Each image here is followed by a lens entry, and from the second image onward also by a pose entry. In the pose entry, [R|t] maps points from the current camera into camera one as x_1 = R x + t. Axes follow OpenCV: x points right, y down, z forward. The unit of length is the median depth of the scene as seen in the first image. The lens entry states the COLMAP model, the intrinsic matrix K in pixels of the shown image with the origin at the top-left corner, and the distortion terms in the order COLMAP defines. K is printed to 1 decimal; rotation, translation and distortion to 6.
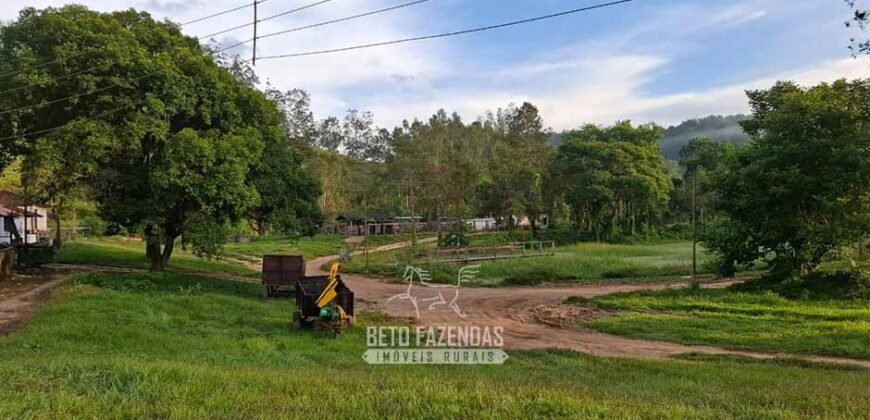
lens RADIAL K [[574.9, 0, 437.8], [0, 574.9, 223.6], [0, 0, 1]] dist [0.008364, -0.024216]
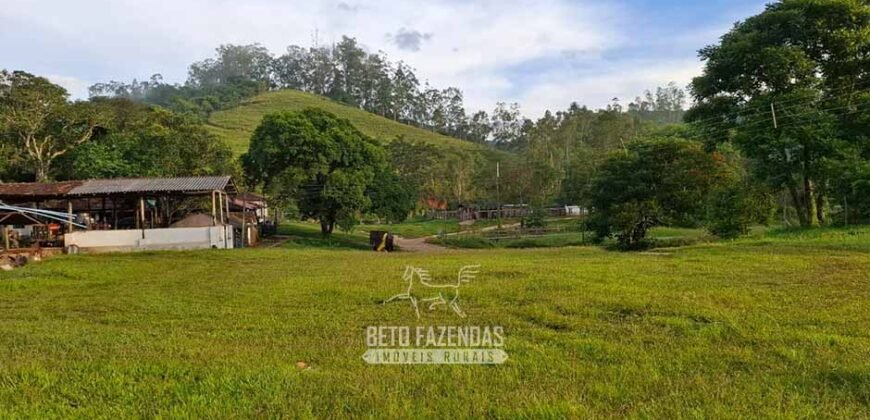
lens RADIAL K [[574.9, 0, 437.8], [0, 574.9, 223.6], [0, 0, 1]] dist [0.008364, -0.024216]
pose [[0.958152, 0.006274, -0.286191, 0.314801], [0.002957, 0.999490, 0.031808, -0.022071], [0.286244, -0.031324, 0.957645, -0.547281]]
